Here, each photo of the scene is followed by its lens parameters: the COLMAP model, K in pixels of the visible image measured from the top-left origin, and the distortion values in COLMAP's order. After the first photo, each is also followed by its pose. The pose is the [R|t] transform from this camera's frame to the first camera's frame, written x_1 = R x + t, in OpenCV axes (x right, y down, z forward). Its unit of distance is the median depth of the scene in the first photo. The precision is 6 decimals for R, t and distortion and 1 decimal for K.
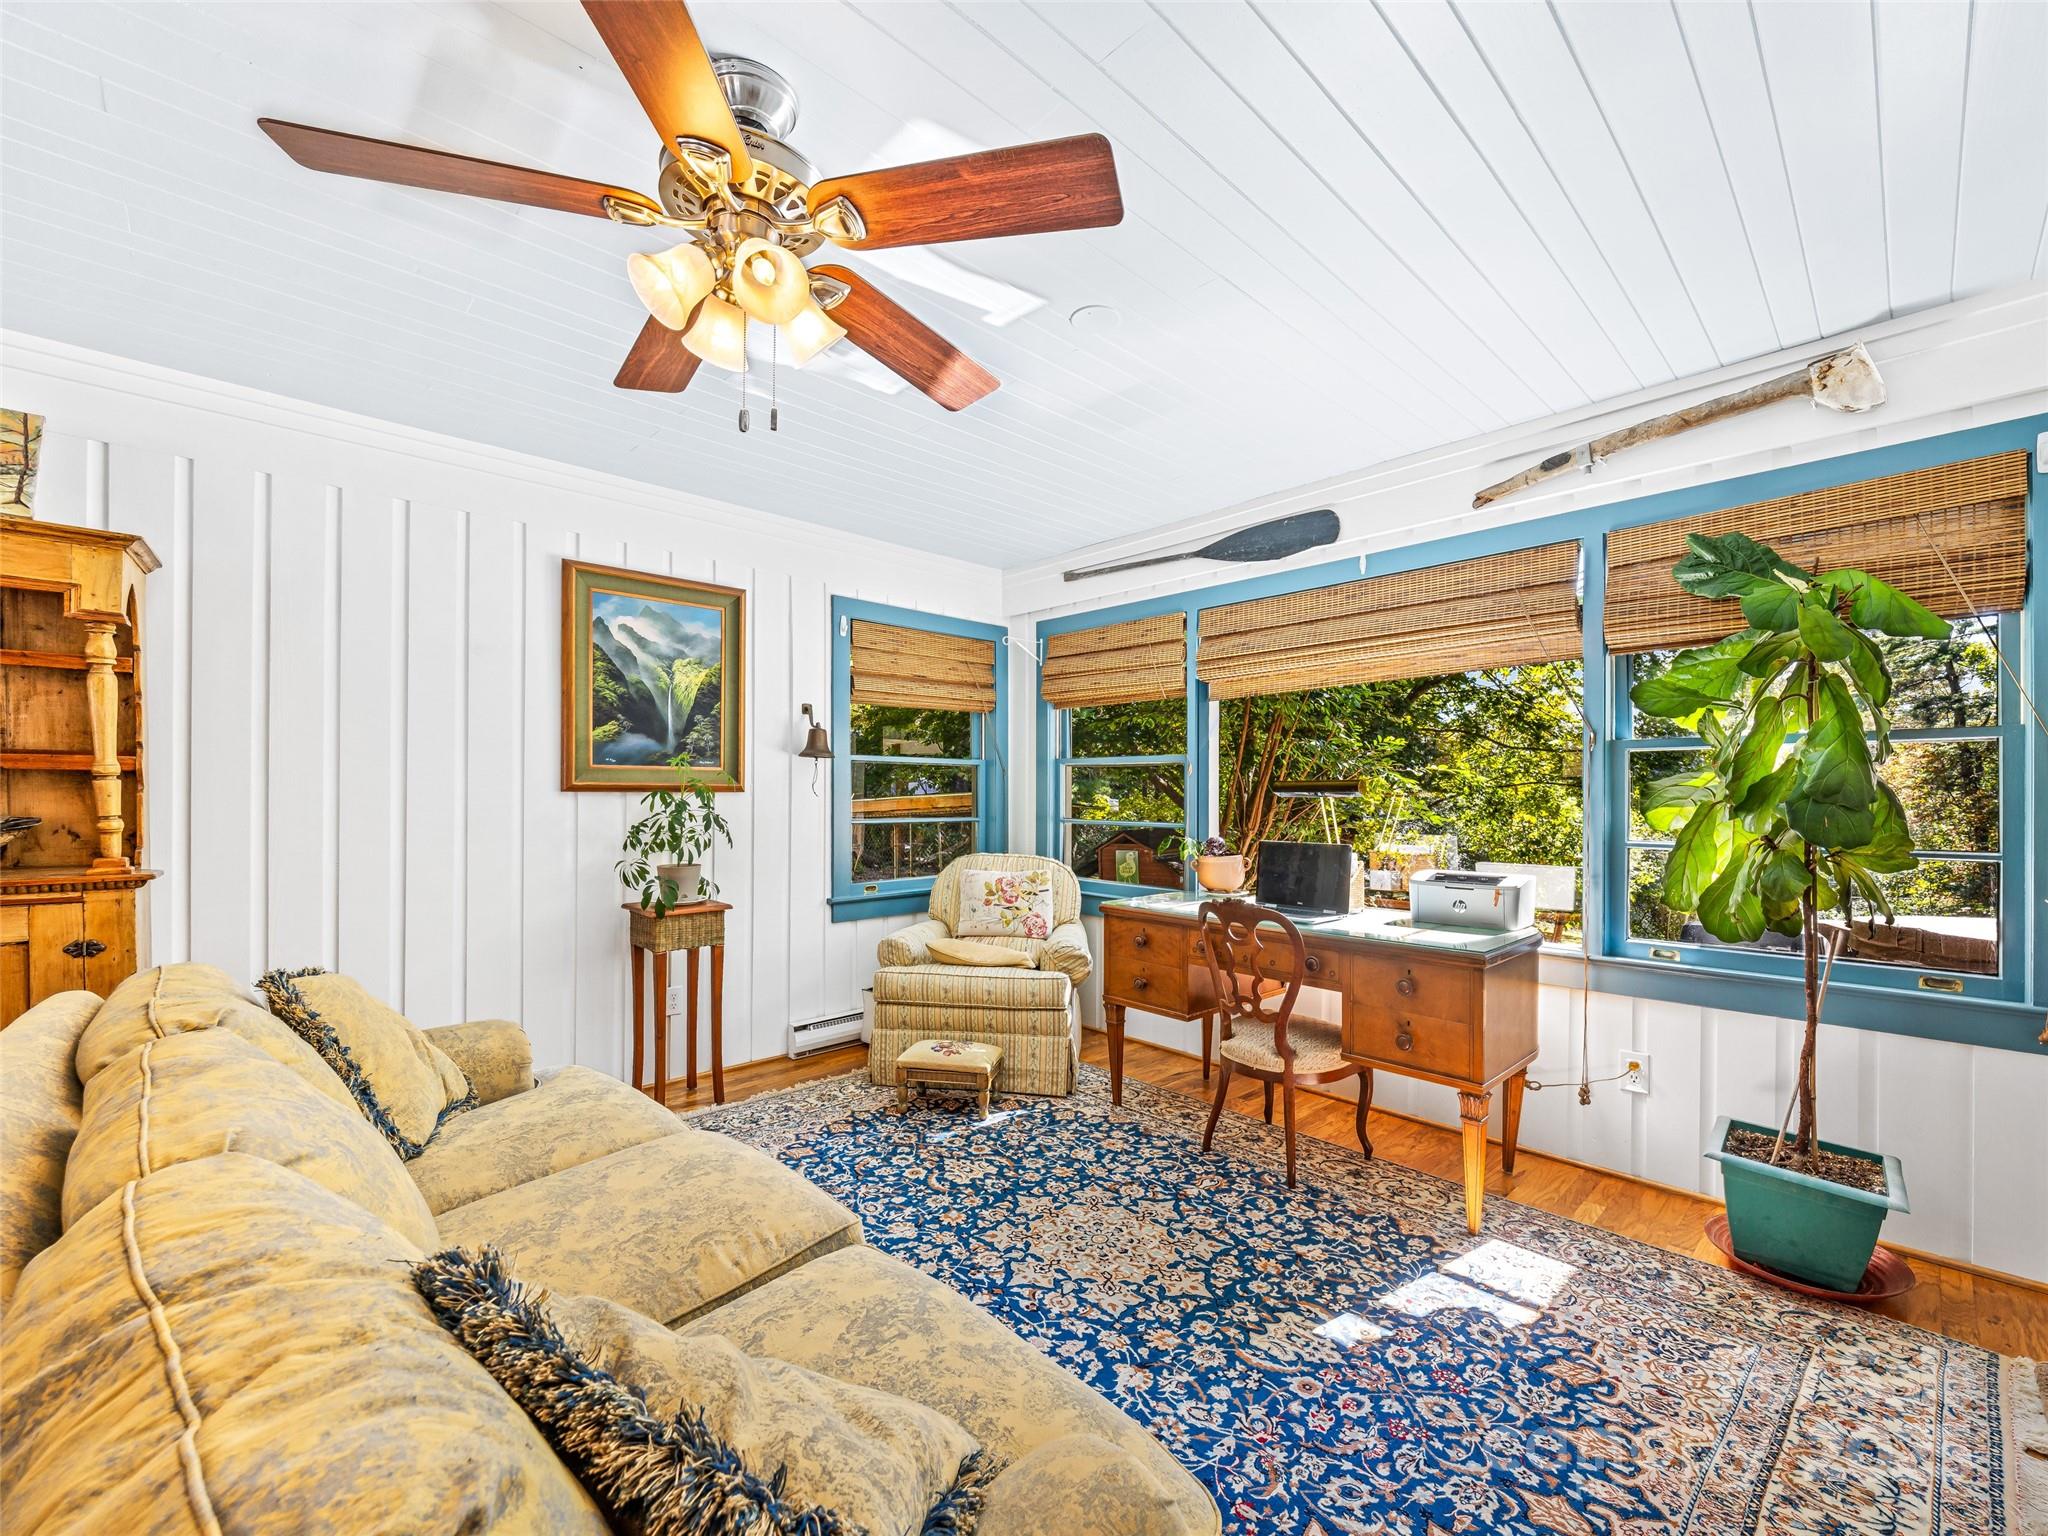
lens RADIAL K [[838.3, 0, 1020.8], [0, 838.3, 791.9], [0, 0, 1]] dist [-0.010082, -0.000629]
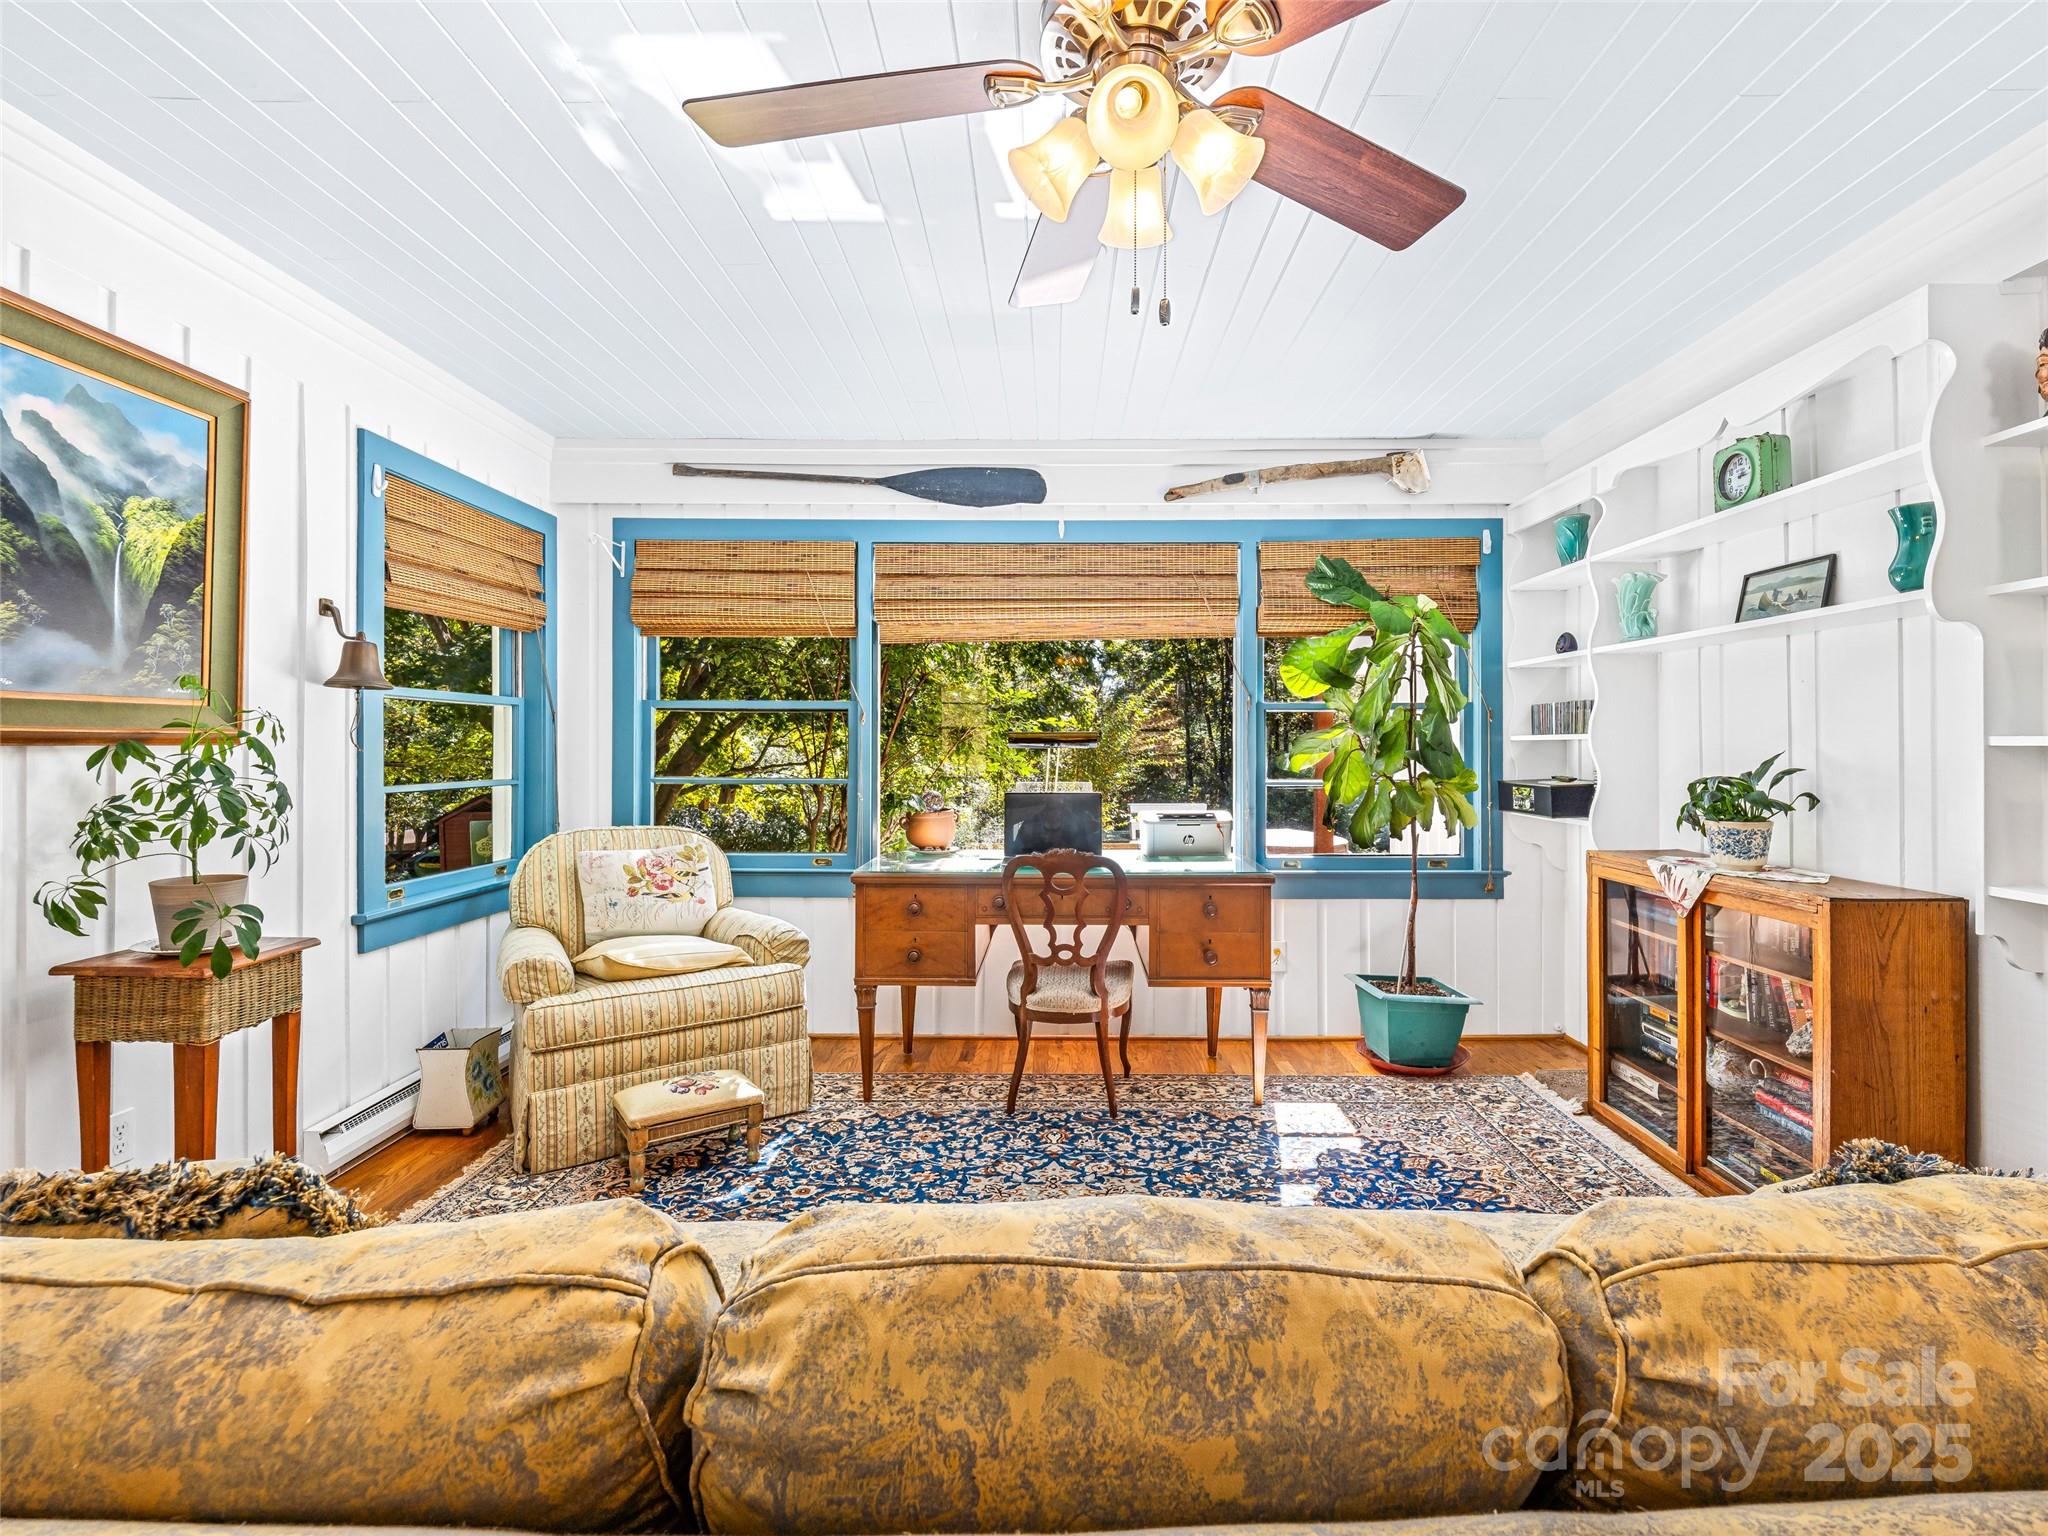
lens RADIAL K [[949.0, 0, 1042.0], [0, 949.0, 743.8], [0, 0, 1]] dist [0.014163, -0.014949]
pose [[0.694692, -0.003281, 0.719300, -0.516894], [-0.000281, 0.999988, 0.004833, -0.005167], [-0.719308, -0.003560, 0.694683, 0.194878]]
